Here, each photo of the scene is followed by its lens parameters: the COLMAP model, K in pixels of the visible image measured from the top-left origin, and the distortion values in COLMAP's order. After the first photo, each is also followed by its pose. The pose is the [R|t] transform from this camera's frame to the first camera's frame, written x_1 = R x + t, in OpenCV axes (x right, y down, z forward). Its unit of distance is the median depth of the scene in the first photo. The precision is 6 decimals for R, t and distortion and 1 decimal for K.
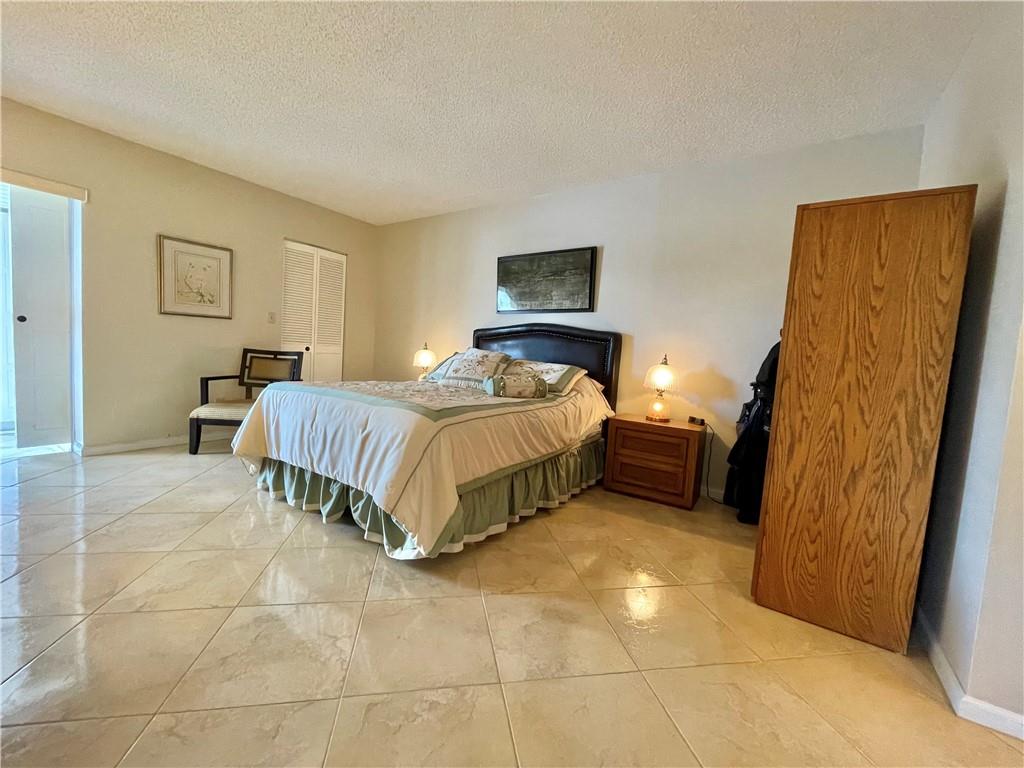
lens RADIAL K [[413.2, 0, 508.2], [0, 413.2, 382.2], [0, 0, 1]] dist [-0.000124, 0.000184]
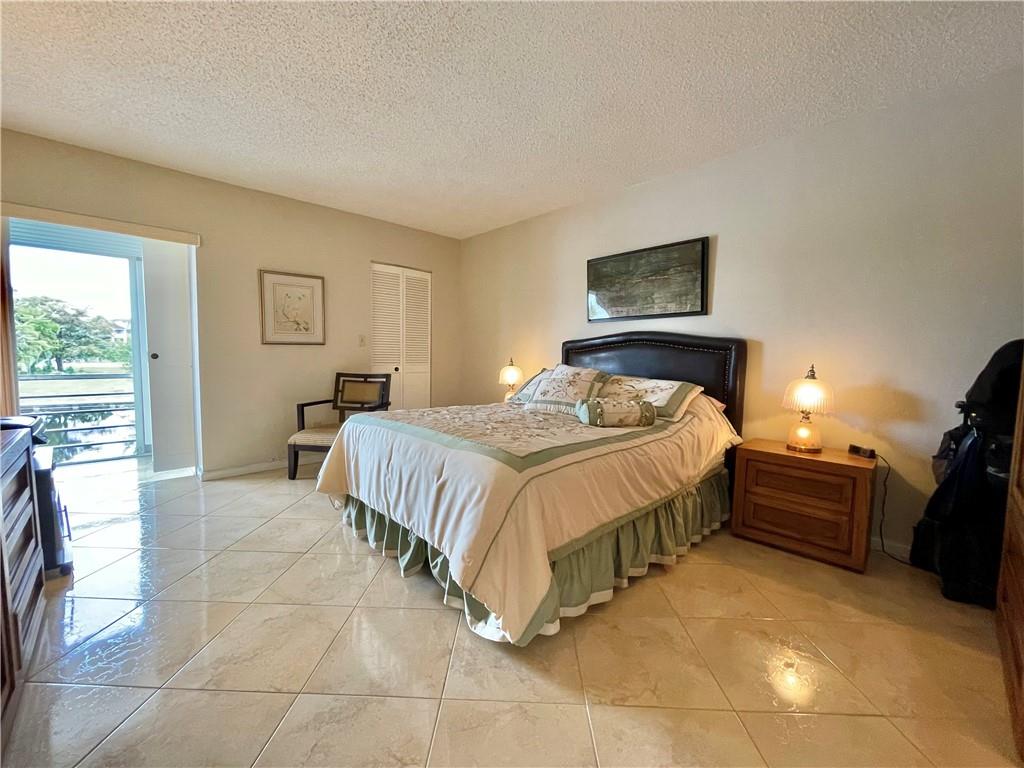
lens RADIAL K [[413.2, 0, 508.2], [0, 413.2, 382.2], [0, 0, 1]] dist [-0.000124, 0.000184]
pose [[0.976464, -0.031534, -0.213364, -0.013559], [0.029596, 0.999487, -0.012274, -0.046134], [0.213641, 0.005671, 0.976896, 0.130663]]
